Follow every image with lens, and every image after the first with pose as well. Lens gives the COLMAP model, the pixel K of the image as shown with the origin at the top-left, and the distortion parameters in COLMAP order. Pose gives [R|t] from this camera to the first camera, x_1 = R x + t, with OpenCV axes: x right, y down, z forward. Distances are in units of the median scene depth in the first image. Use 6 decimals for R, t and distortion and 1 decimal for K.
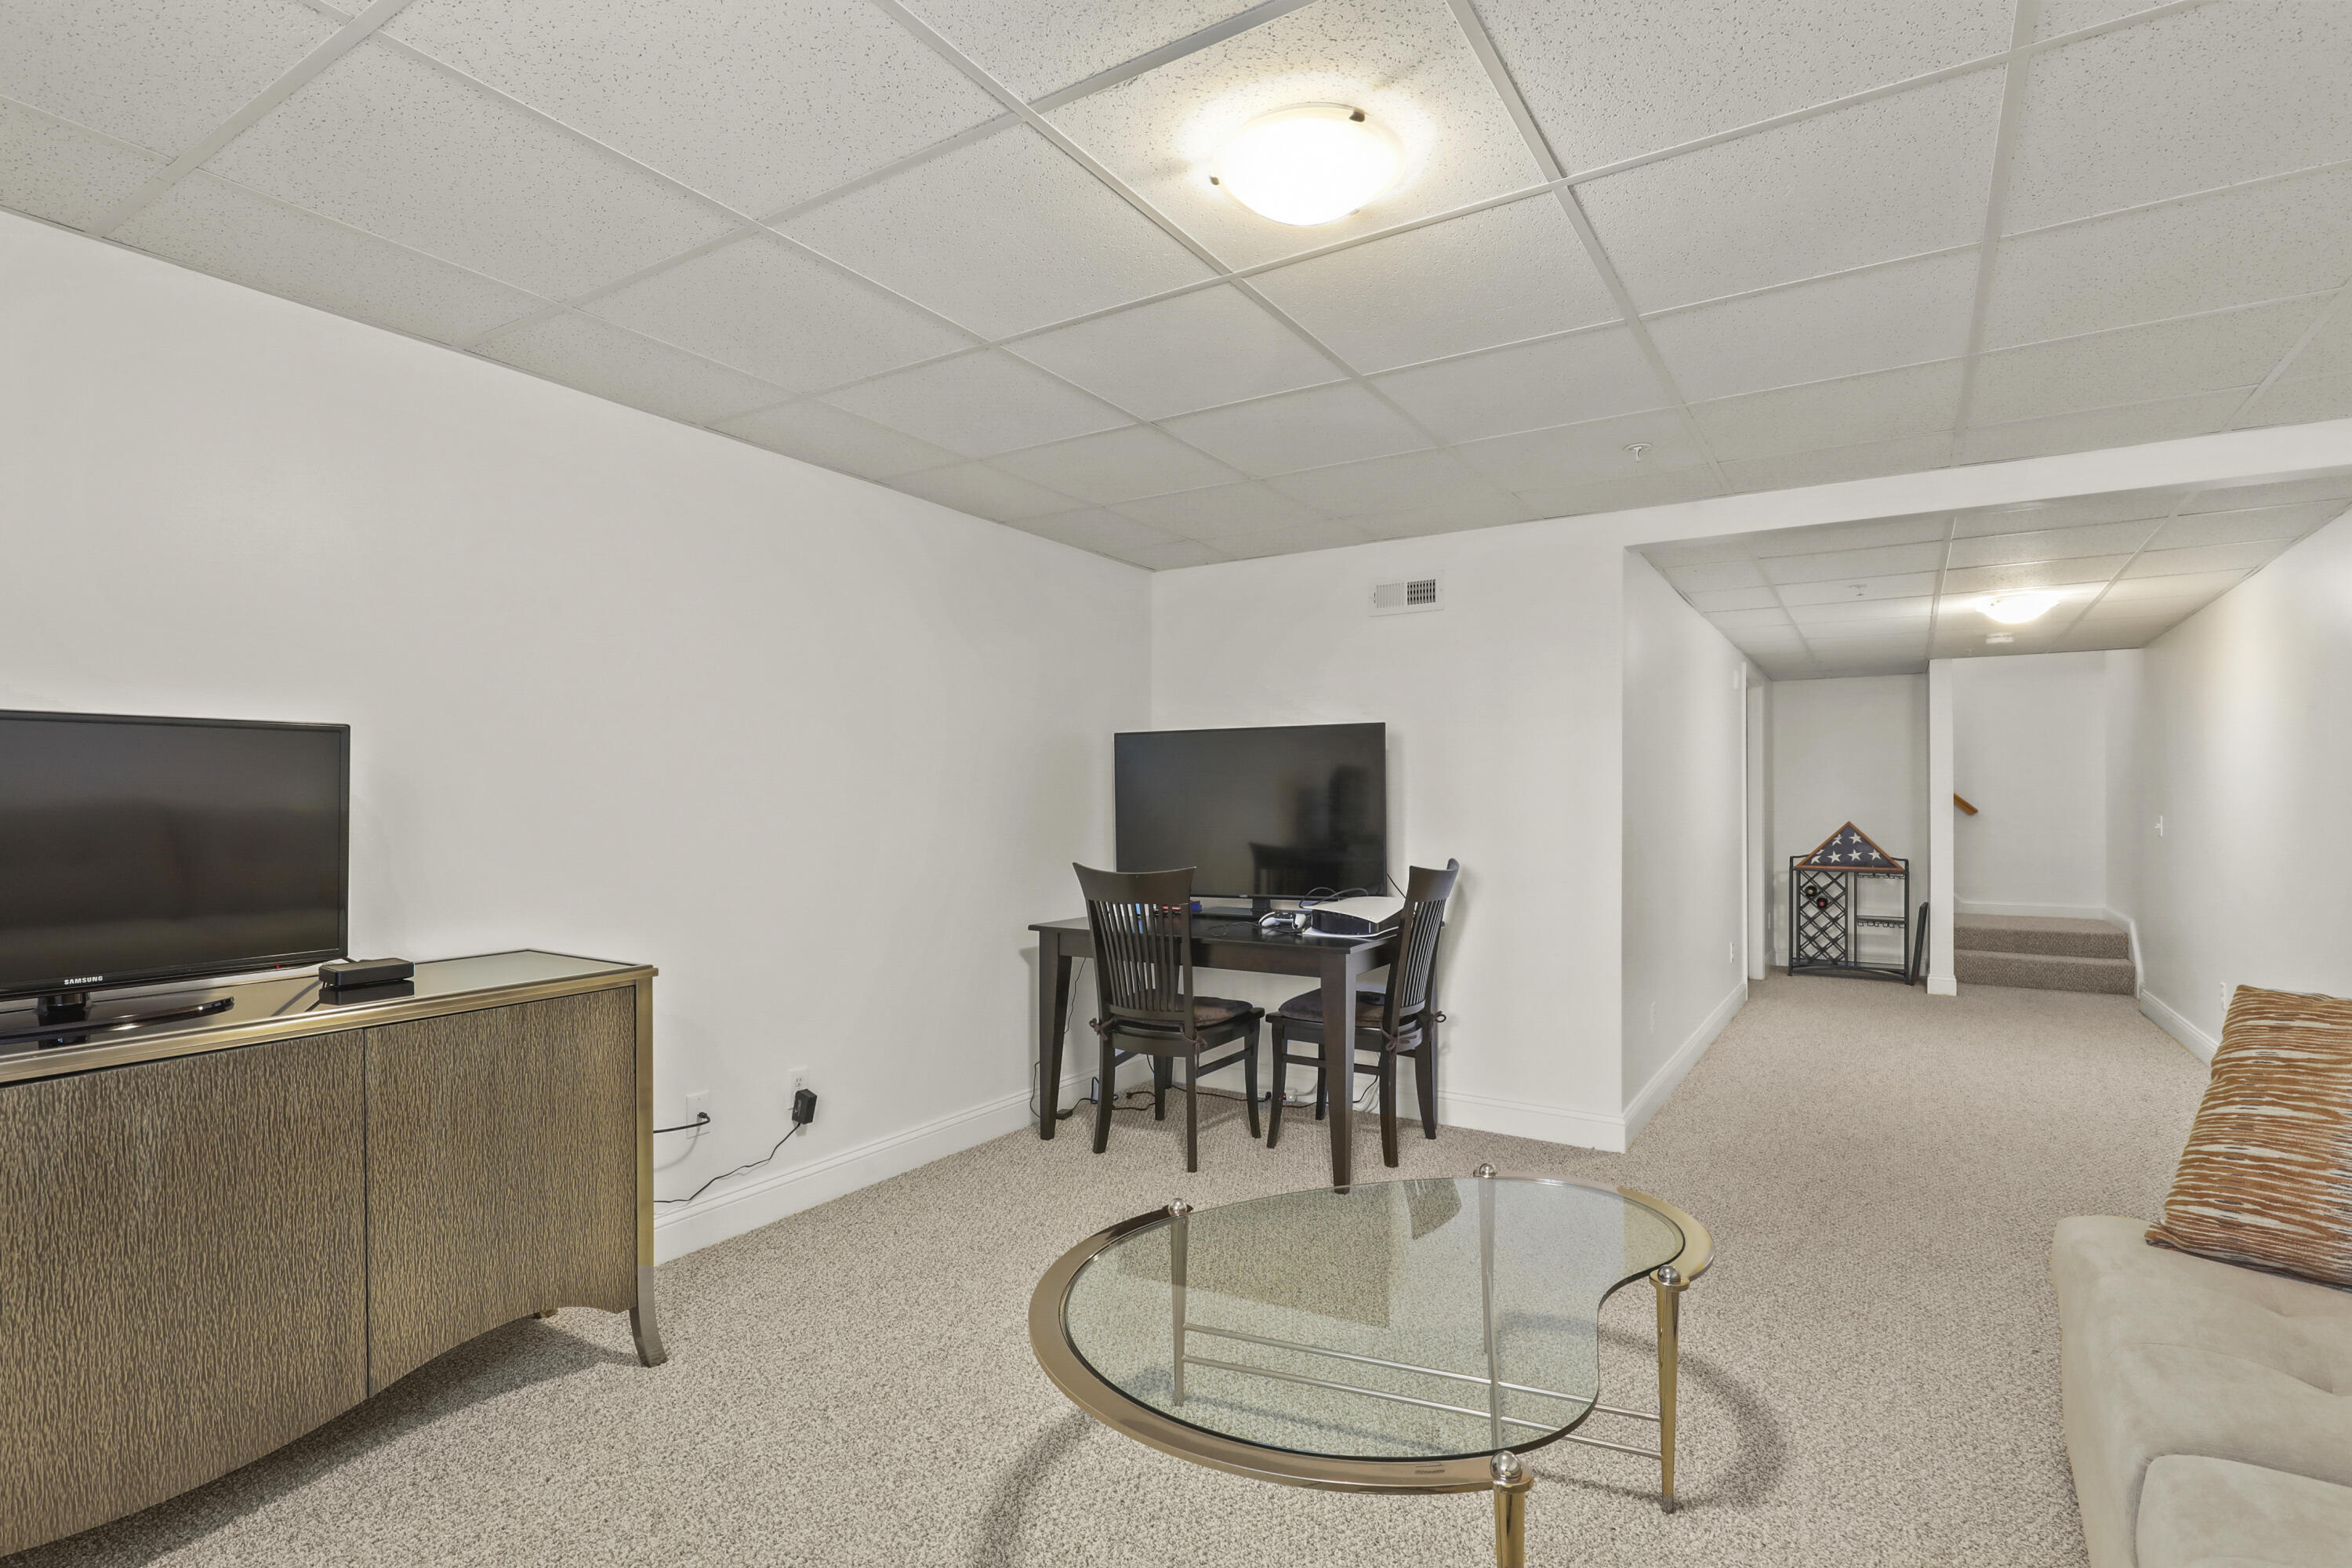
lens RADIAL K [[1149.7, 0, 1182.2], [0, 1149.7, 806.3], [0, 0, 1]] dist [-0.001107, 0.000410]
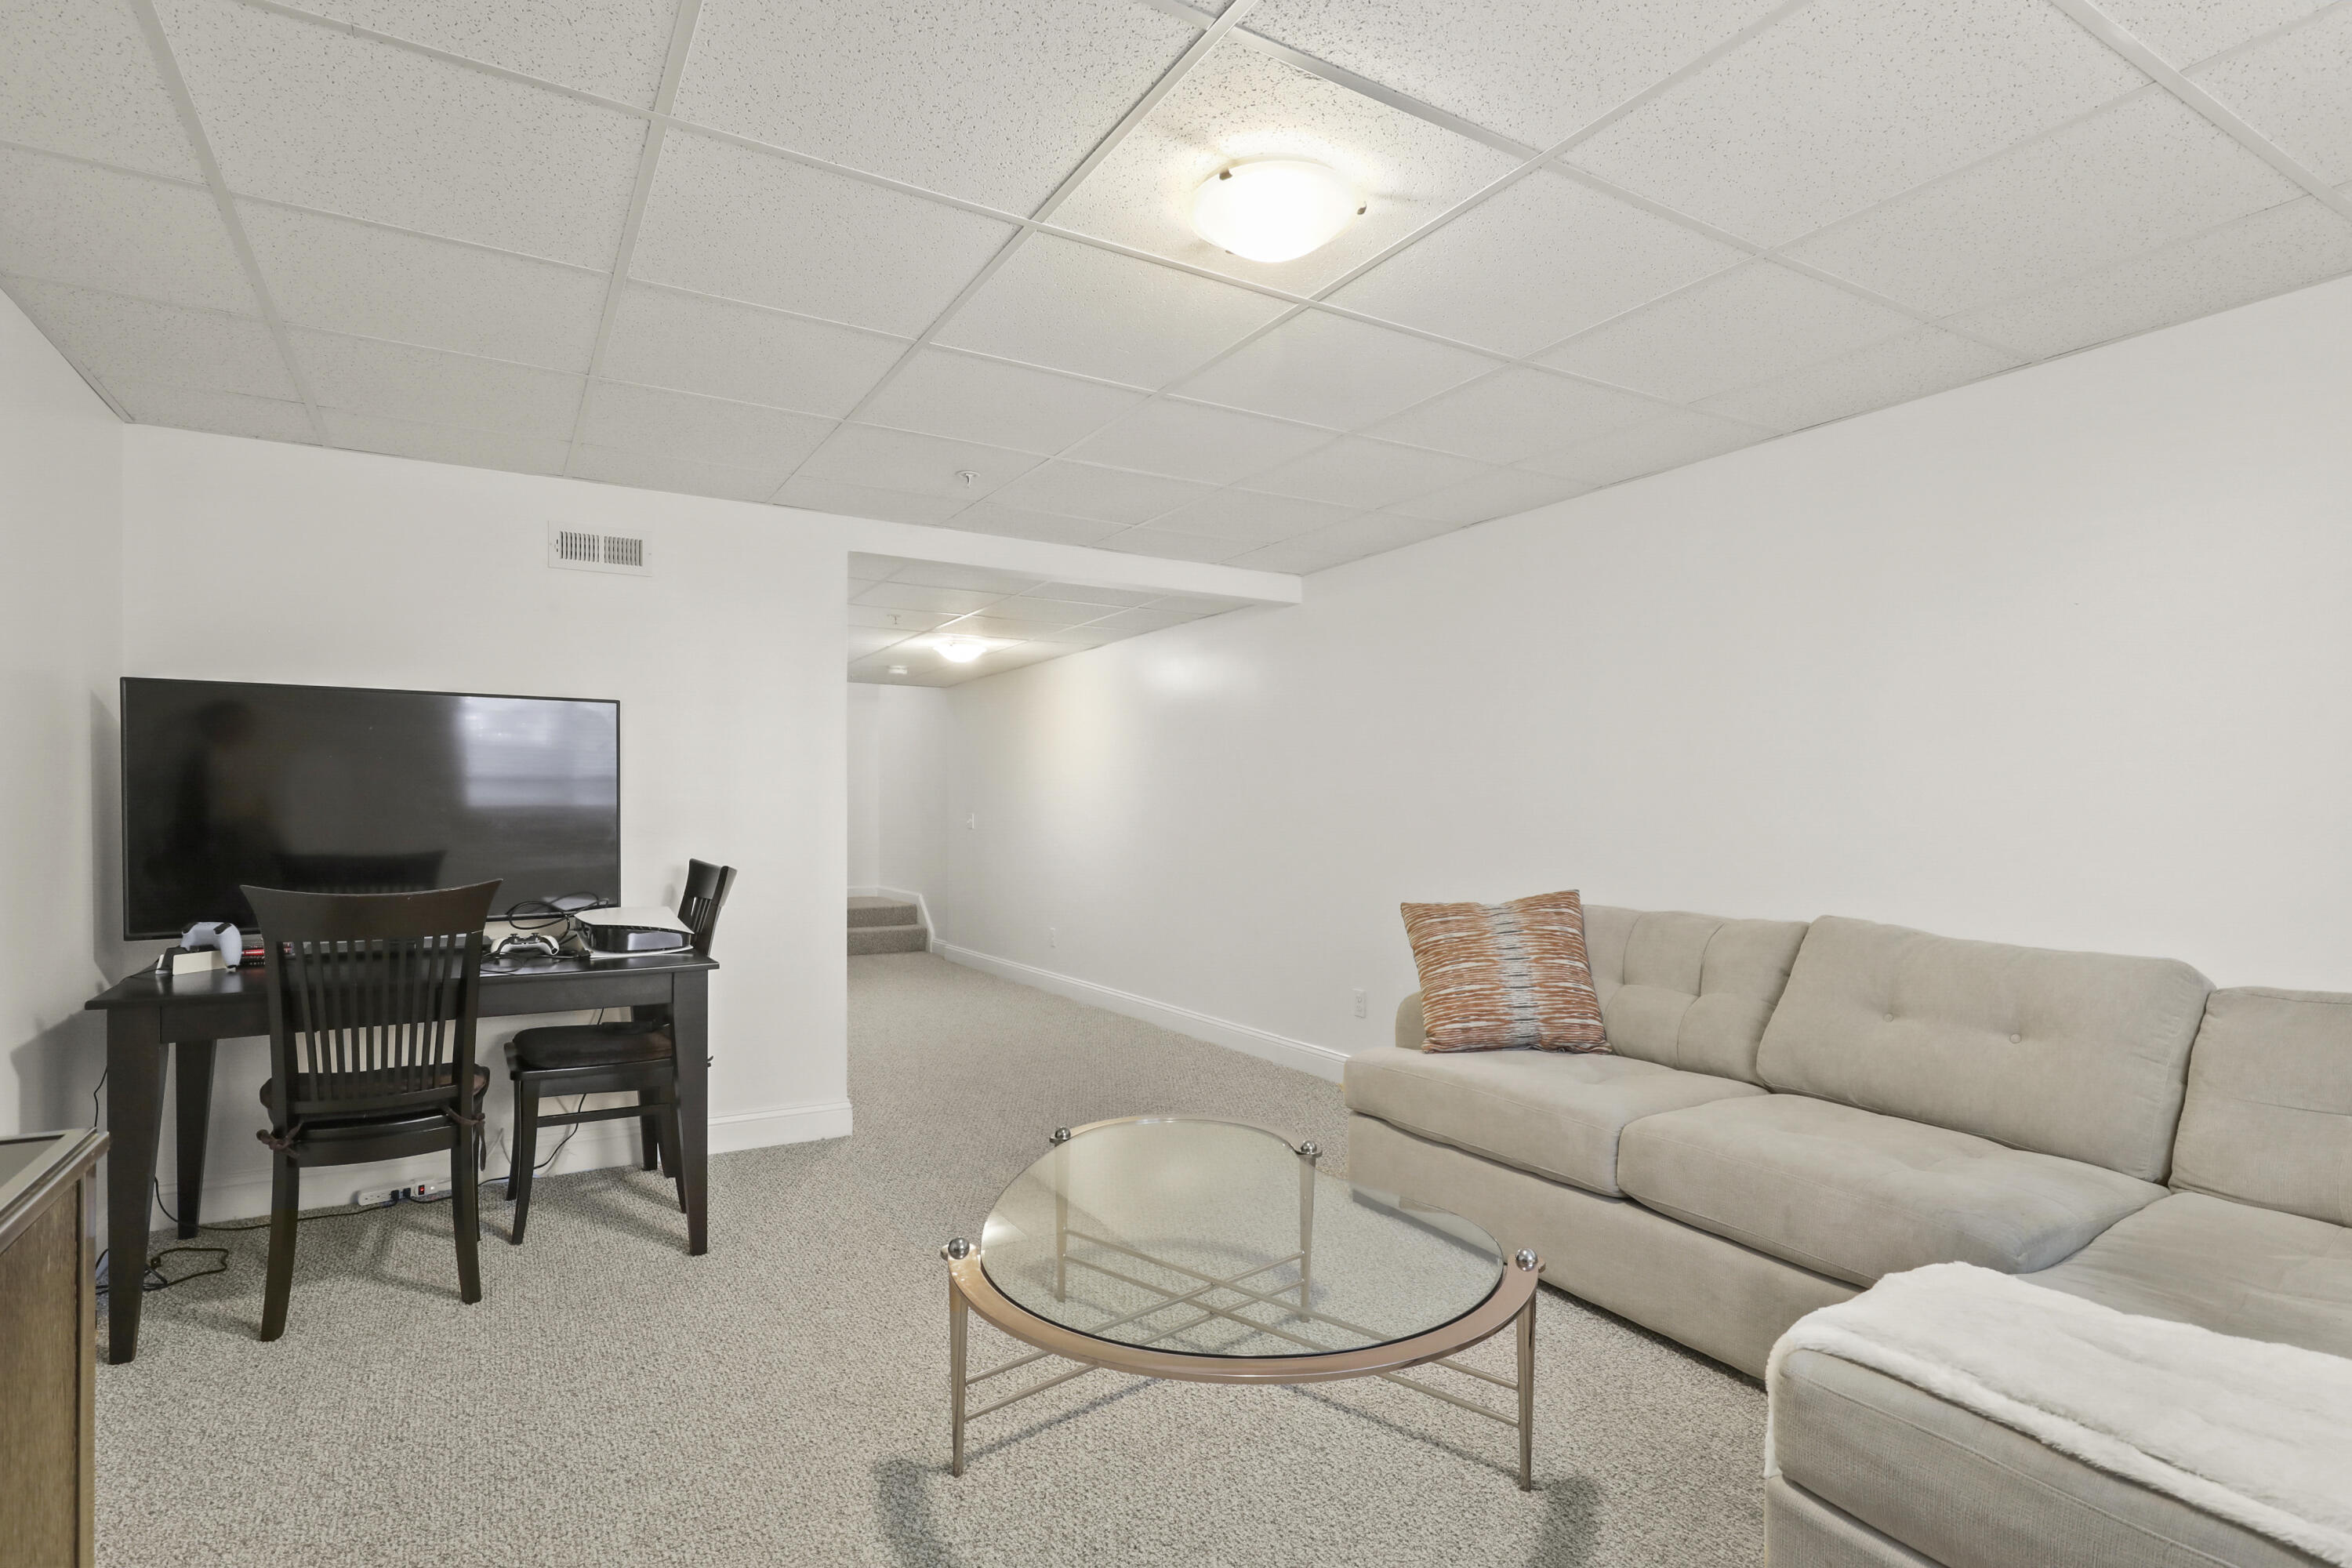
lens RADIAL K [[1149.7, 0, 1182.2], [0, 1149.7, 806.3], [0, 0, 1]] dist [-0.001107, 0.000410]
pose [[0.449282, 0.005186, 0.893375, -0.396865], [-0.000751, 0.999985, -0.005427, 0.009558], [-0.893390, 0.001768, 0.449279, 0.255790]]
